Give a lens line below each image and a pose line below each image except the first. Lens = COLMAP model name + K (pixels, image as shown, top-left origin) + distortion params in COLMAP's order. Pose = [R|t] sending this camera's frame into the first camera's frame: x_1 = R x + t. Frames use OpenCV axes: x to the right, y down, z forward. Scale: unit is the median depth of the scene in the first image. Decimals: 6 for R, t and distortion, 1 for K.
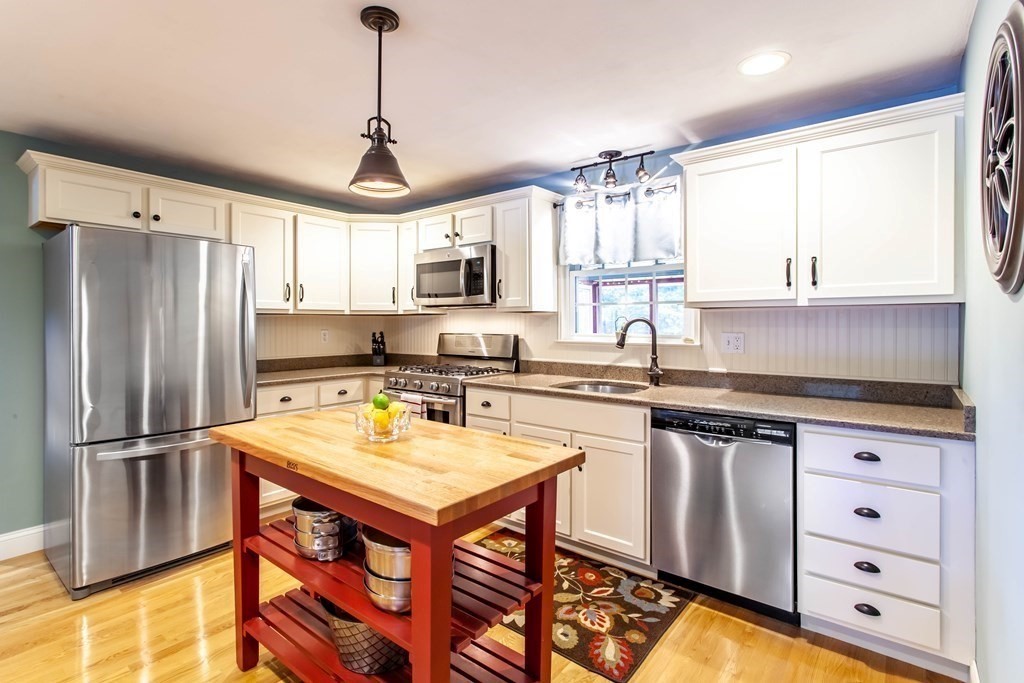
lens RADIAL K [[494.9, 0, 513.1], [0, 494.9, 325.2], [0, 0, 1]] dist [0.002045, -0.000225]
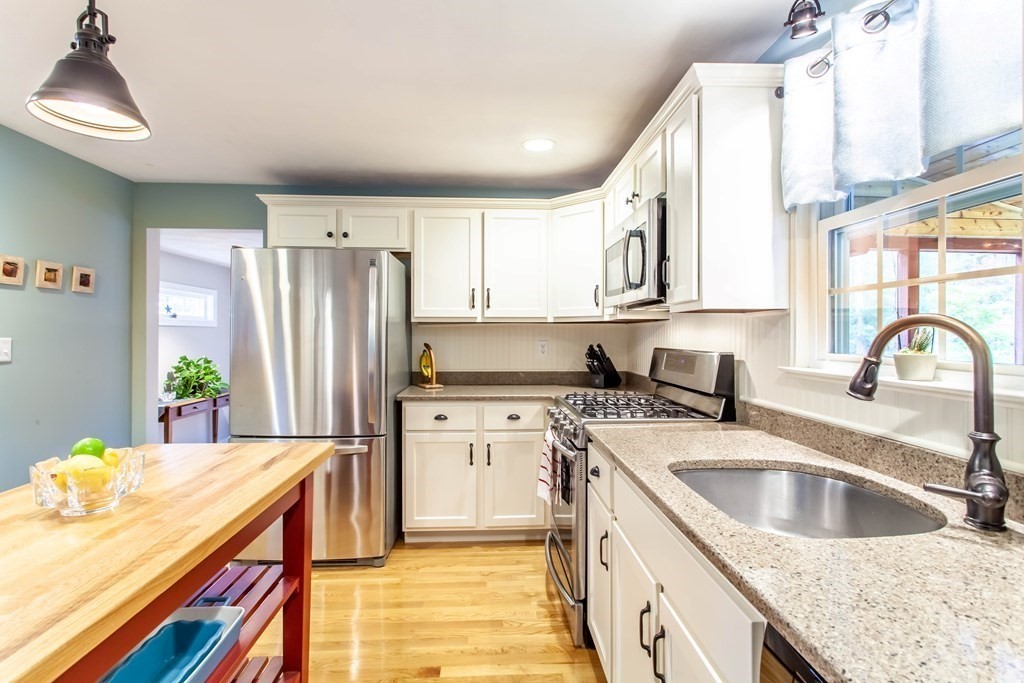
lens RADIAL K [[494.9, 0, 503.5], [0, 494.9, 331.8], [0, 0, 1]] dist [0.002045, -0.000225]
pose [[0.659853, -0.002386, -0.751391, 0.283833], [-0.004363, 0.999966, -0.007007, 0.000321], [0.751382, 0.007901, 0.659820, 0.491659]]
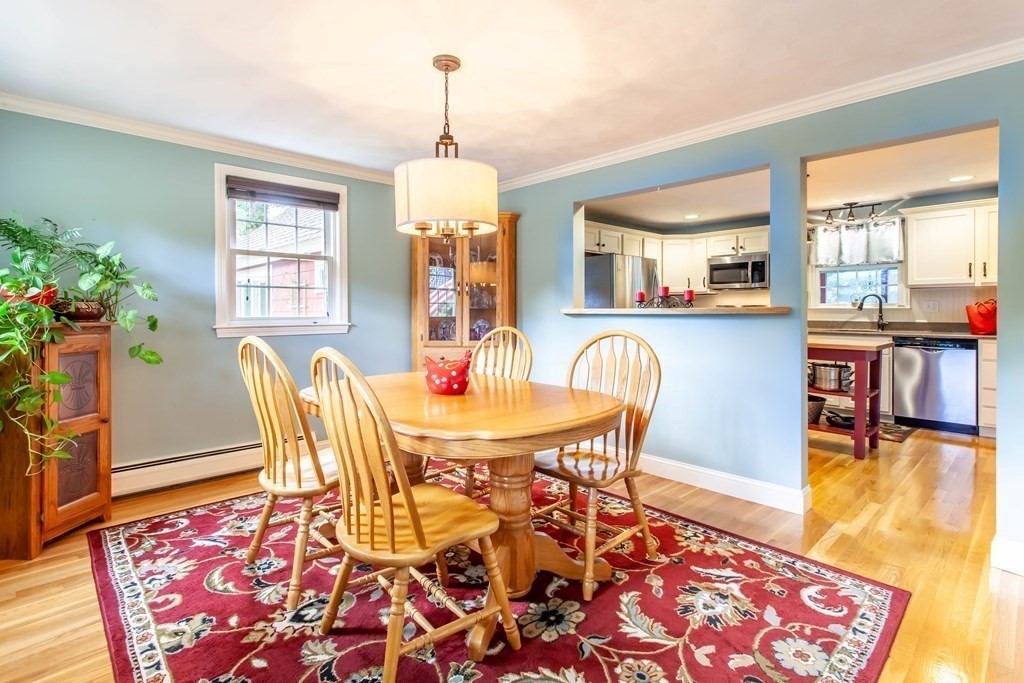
lens RADIAL K [[494.9, 0, 527.1], [0, 494.9, 317.3], [0, 0, 1]] dist [0.002045, -0.000225]
pose [[0.992289, -0.003972, -0.123879, -0.697703], [0.005551, 0.999908, 0.012402, 0.037058], [0.123819, -0.012994, 0.992220, -0.873445]]
